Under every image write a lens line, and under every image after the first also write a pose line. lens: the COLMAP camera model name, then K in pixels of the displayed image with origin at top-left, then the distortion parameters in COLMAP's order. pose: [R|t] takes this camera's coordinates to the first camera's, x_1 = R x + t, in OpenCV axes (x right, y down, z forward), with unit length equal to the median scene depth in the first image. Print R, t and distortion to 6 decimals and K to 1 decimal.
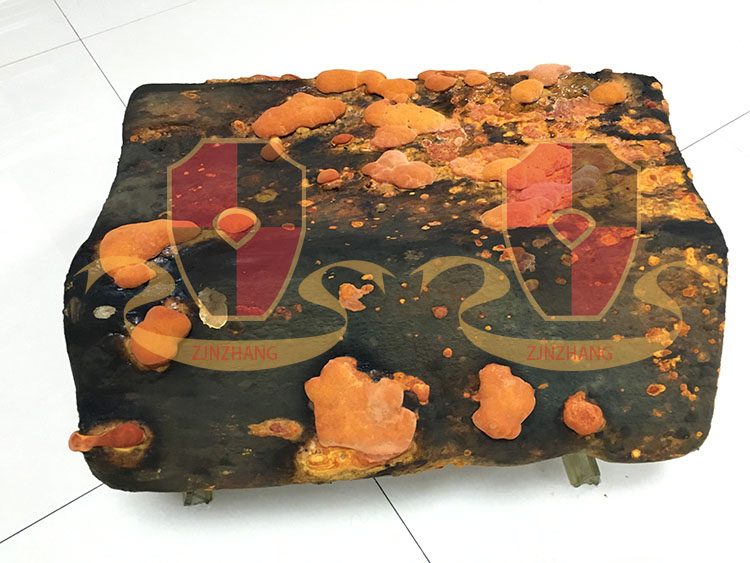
lens RADIAL K [[633.0, 0, 373.9], [0, 633.0, 284.6], [0, 0, 1]] dist [0.046885, -0.037364]
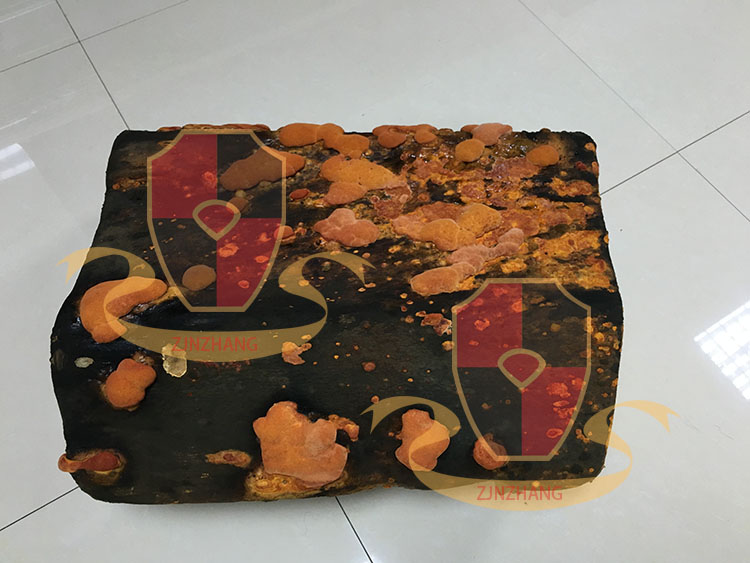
lens RADIAL K [[633.0, 0, 376.0], [0, 633.0, 282.1], [0, 0, 1]] dist [0.046885, -0.037364]
pose [[0.999127, 0.030294, -0.028763, 0.138430], [-0.027184, 0.994312, 0.102983, -0.219663], [0.031719, -0.102111, 0.994267, -0.140609]]
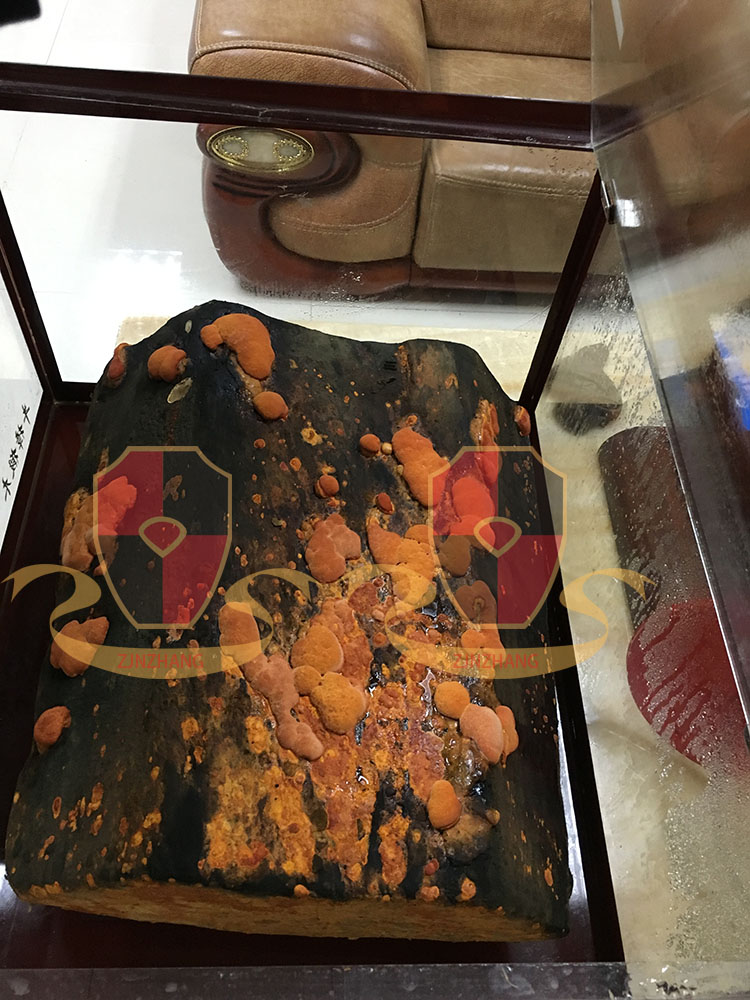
lens RADIAL K [[844.1, 0, 379.4], [0, 844.1, 500.6], [0, 0, 1]] dist [0.046885, -0.037364]
pose [[-0.044168, 0.821183, -0.568953, 0.745334], [-0.890289, 0.226028, 0.395345, -0.810645], [0.453250, 0.523994, 0.721107, 0.110015]]
